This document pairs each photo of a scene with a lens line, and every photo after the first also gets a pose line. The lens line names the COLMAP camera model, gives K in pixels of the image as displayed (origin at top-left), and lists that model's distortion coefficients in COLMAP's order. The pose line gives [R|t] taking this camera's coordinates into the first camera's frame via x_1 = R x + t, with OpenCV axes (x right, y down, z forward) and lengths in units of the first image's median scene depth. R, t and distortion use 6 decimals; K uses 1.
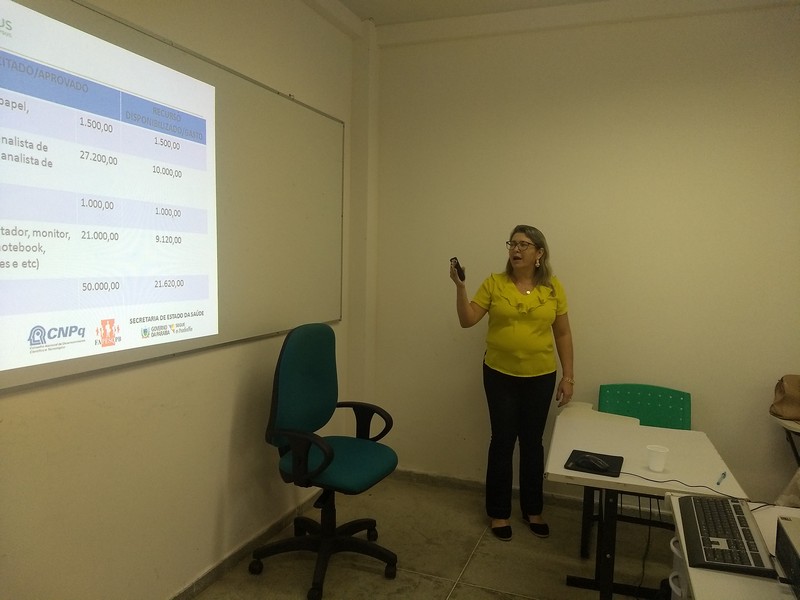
lens RADIAL K [[641.8, 0, 403.7], [0, 641.8, 295.3], [0, 0, 1]] dist [0.059749, -0.075058]
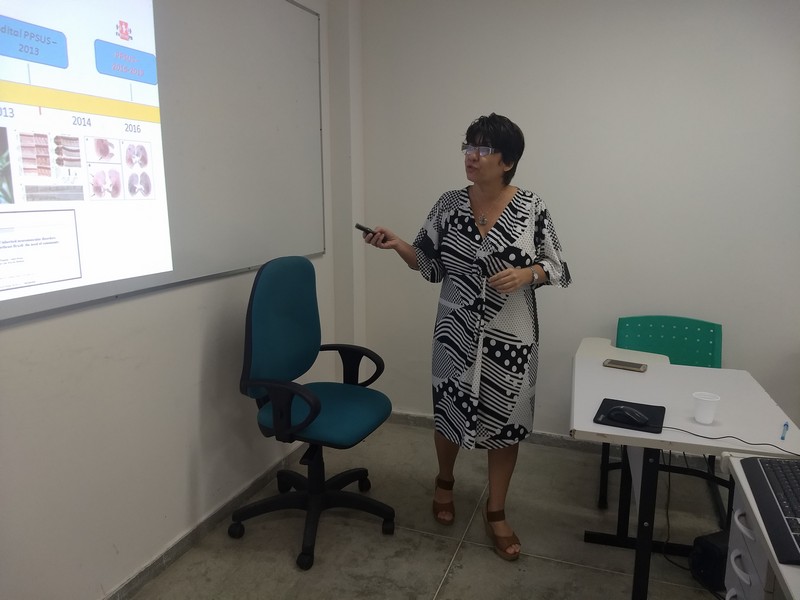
lens RADIAL K [[641.8, 0, 399.6], [0, 641.8, 301.2], [0, 0, 1]] dist [0.059749, -0.075058]
pose [[0.999732, -0.022593, 0.005017, -0.000543], [0.021862, 0.993048, 0.115659, 0.008617], [-0.007596, -0.115518, 0.993276, 0.149018]]
